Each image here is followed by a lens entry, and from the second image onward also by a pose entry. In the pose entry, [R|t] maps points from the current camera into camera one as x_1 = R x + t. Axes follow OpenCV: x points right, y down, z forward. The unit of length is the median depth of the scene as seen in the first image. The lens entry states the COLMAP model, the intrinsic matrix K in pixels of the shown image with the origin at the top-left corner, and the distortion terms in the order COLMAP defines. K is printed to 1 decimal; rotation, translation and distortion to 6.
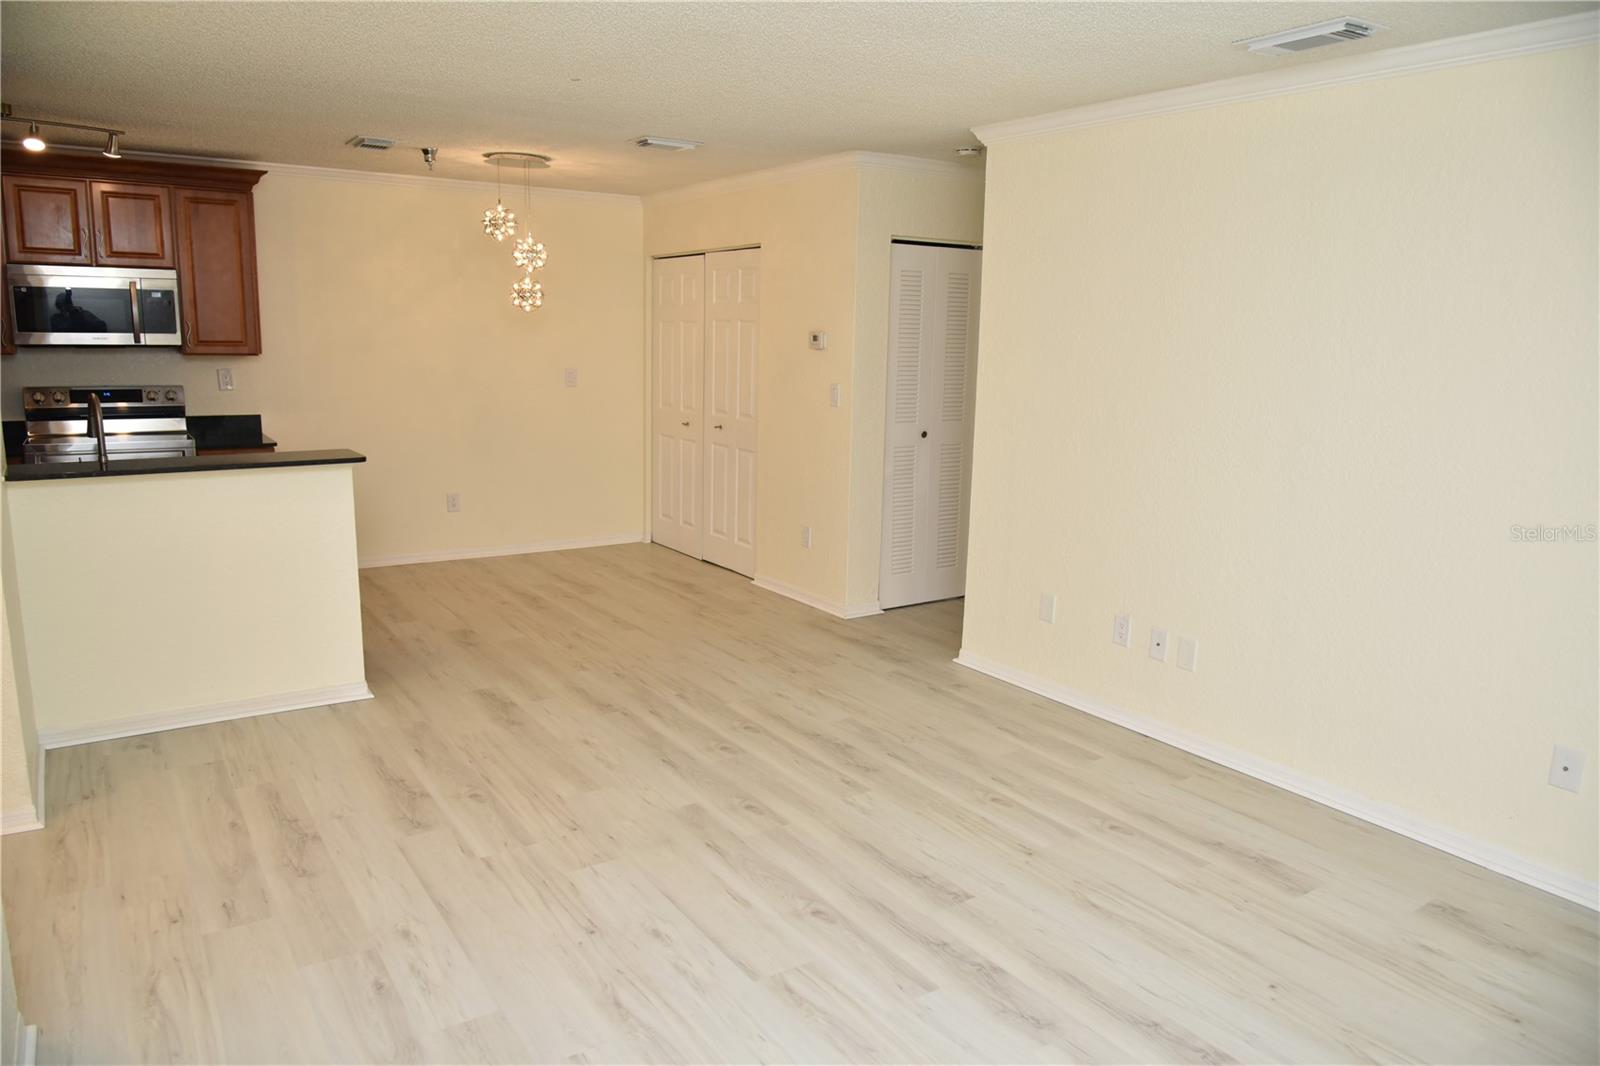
lens RADIAL K [[1085.5, 0, 807.2], [0, 1085.5, 538.4], [0, 0, 1]] dist [-0.039272, 0.005981]
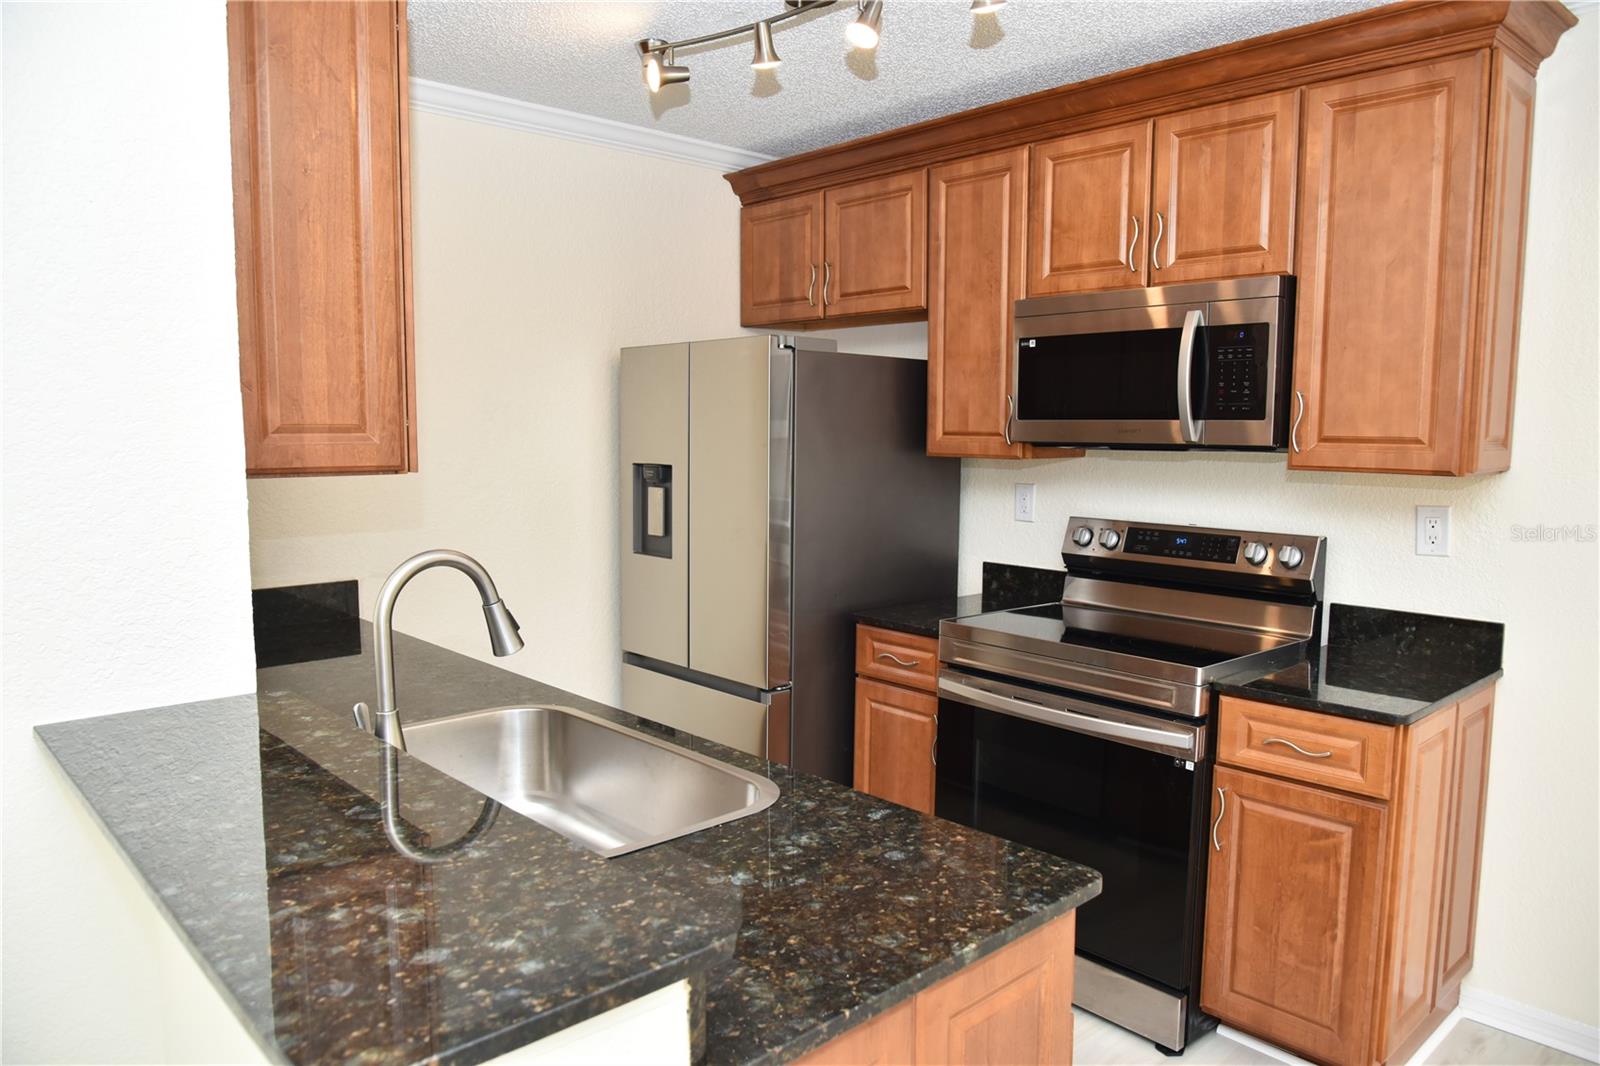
lens RADIAL K [[1085.5, 0, 807.2], [0, 1085.5, 538.4], [0, 0, 1]] dist [-0.039272, 0.005981]
pose [[0.153762, 0.081167, -0.984769, -0.237564], [-0.186354, 0.981118, 0.051769, -0.175123], [0.970376, 0.175556, 0.165985, 0.999326]]
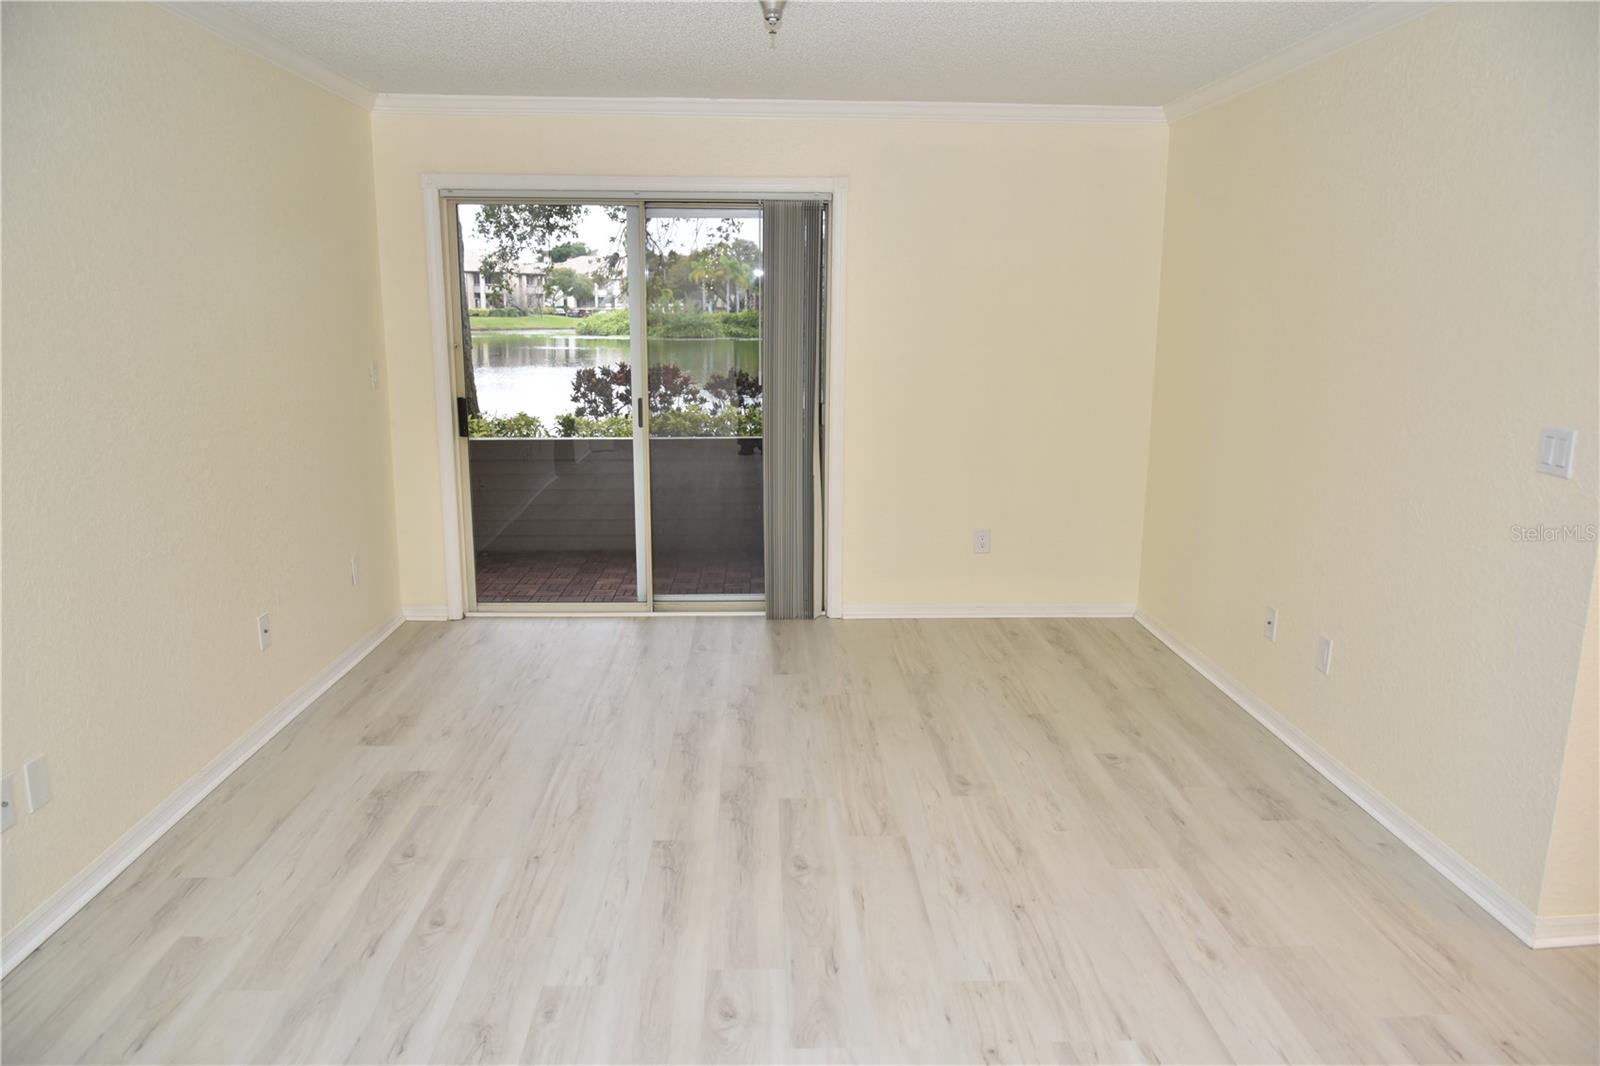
lens RADIAL K [[1125.3, 0, 813.4], [0, 1125.3, 534.0], [0, 0, 1]] dist [-0.039087, 0.002692]
pose [[-0.853507, -0.131762, 0.504147, -0.329873], [0.072467, 0.928086, 0.365246, -0.221334], [-0.516018, 0.348274, -0.782580, 1.149726]]
